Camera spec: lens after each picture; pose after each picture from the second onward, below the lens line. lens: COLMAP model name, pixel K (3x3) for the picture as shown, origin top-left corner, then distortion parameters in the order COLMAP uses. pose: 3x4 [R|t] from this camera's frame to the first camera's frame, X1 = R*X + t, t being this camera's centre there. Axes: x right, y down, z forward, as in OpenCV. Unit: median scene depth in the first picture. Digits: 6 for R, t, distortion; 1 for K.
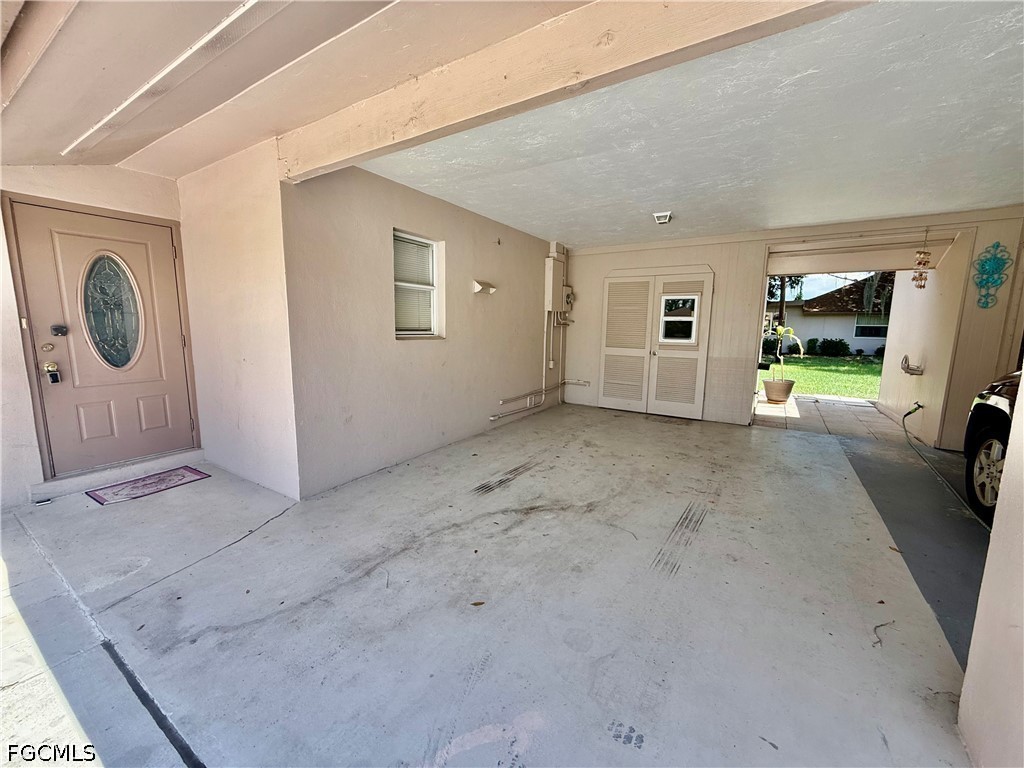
lens RADIAL K [[409.2, 0, 502.2], [0, 409.2, 382.8], [0, 0, 1]] dist [-0.001577, 0.001222]
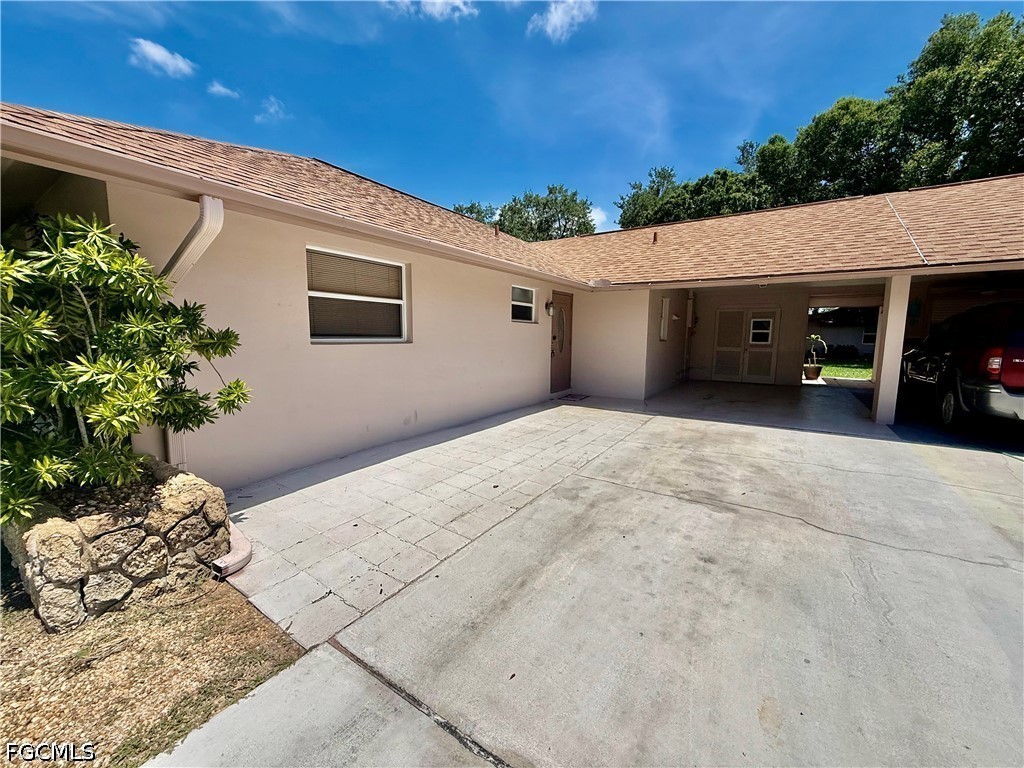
lens RADIAL K [[409.2, 0, 508.6], [0, 409.2, 382.1], [0, 0, 1]] dist [-0.001577, 0.001222]
pose [[0.999955, 0.000552, -0.009481, -0.698800], [-0.000858, 0.999481, -0.032199, 0.136480], [0.009459, 0.032206, 0.999436, -0.871620]]
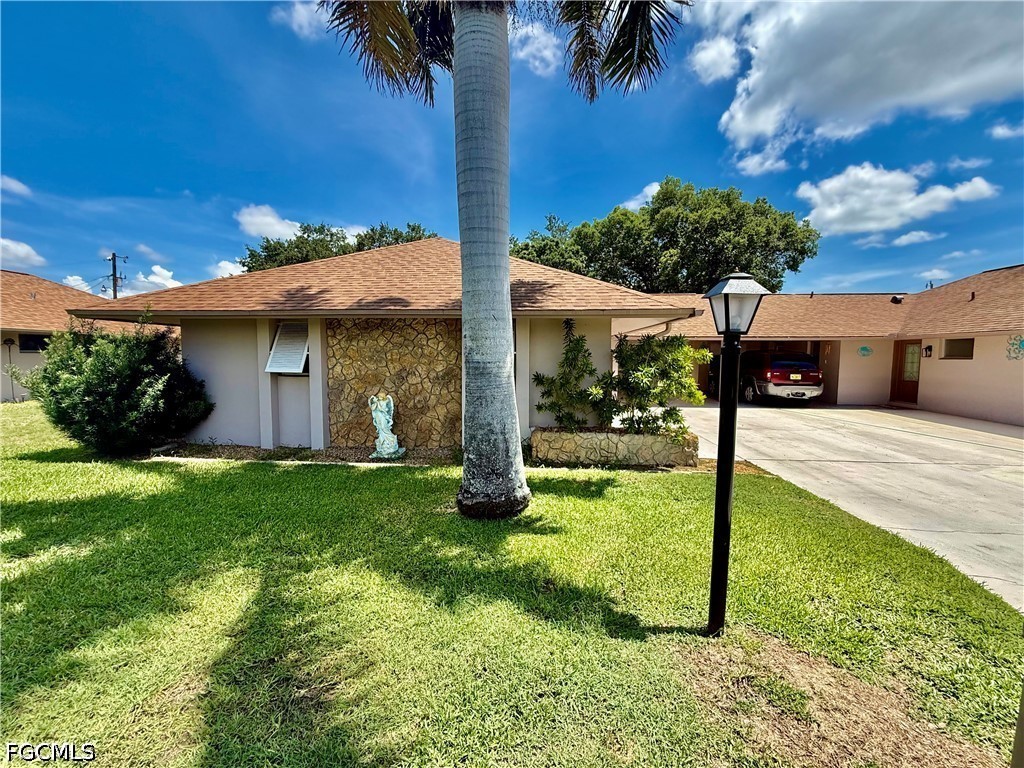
lens RADIAL K [[409.2, 0, 507.8], [0, 409.2, 375.8], [0, 0, 1]] dist [-0.001577, 0.001222]
pose [[0.873249, -0.028239, 0.486455, -1.919138], [0.073711, 0.994486, -0.074591, 0.135370], [-0.481667, 0.100993, 0.870516, -1.237746]]
